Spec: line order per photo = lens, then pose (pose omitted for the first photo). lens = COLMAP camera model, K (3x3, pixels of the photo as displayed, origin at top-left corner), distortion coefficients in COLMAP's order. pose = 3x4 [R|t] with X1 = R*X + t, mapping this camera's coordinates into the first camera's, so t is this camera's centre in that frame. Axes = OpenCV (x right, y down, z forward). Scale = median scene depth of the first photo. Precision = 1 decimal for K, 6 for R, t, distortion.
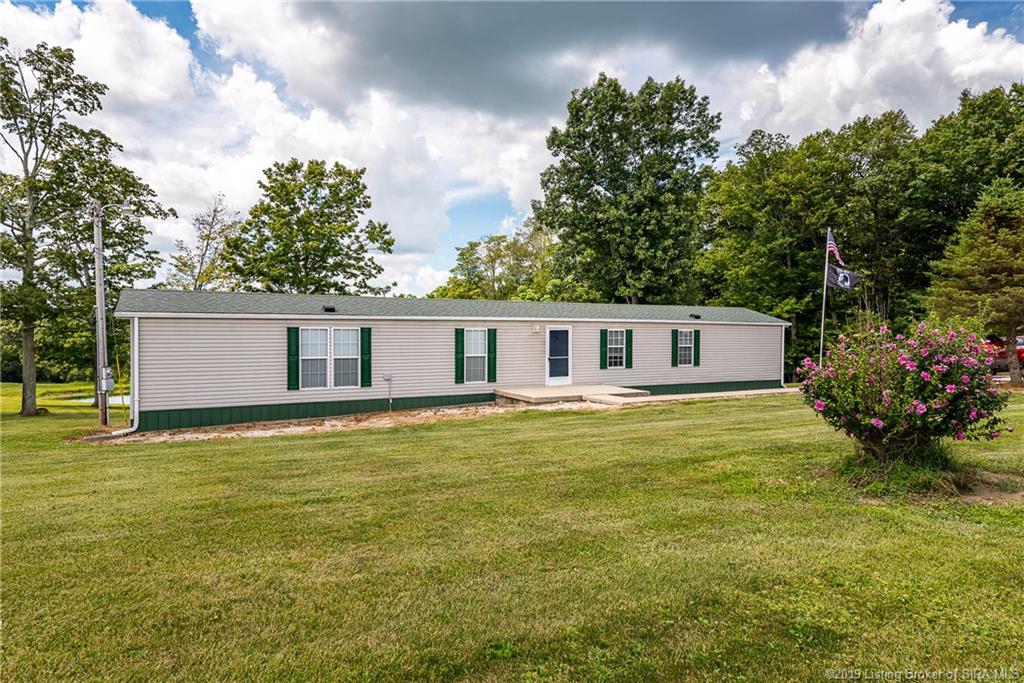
lens RADIAL K [[619.5, 0, 511.9], [0, 619.5, 340.3], [0, 0, 1]] dist [0.032411, -0.003049]
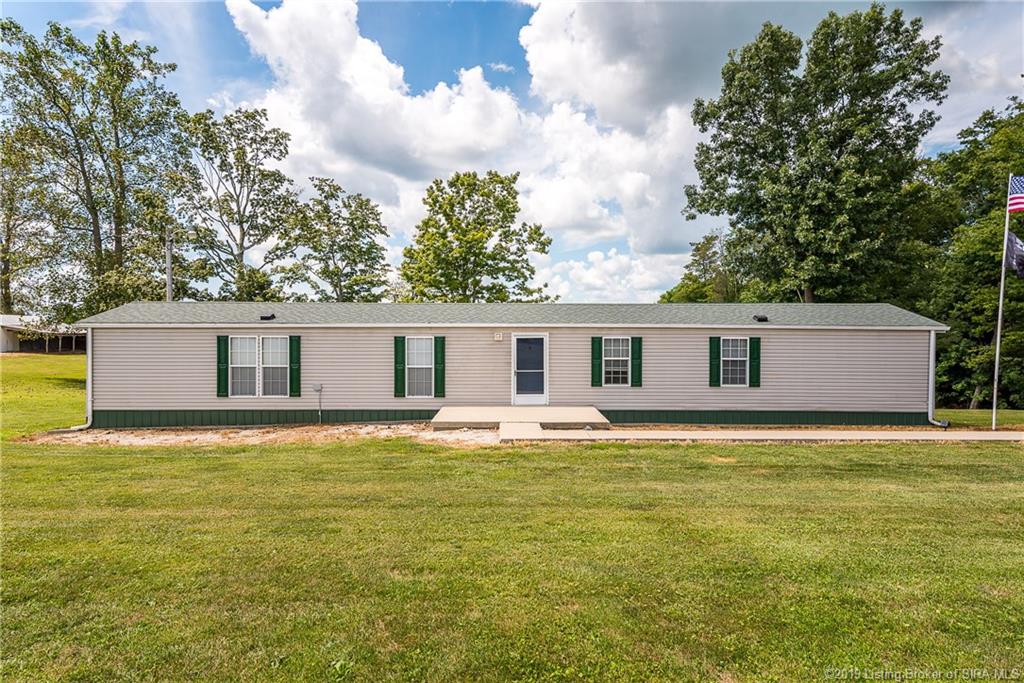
lens RADIAL K [[564.2, 0, 512.1], [0, 564.2, 339.4], [0, 0, 1]] dist [0.021491, -0.002086]
pose [[0.883913, 0.011021, -0.467521, 0.385930], [-0.006094, 0.999909, 0.012049, -0.022332], [0.467611, -0.007801, 0.883900, 0.305246]]
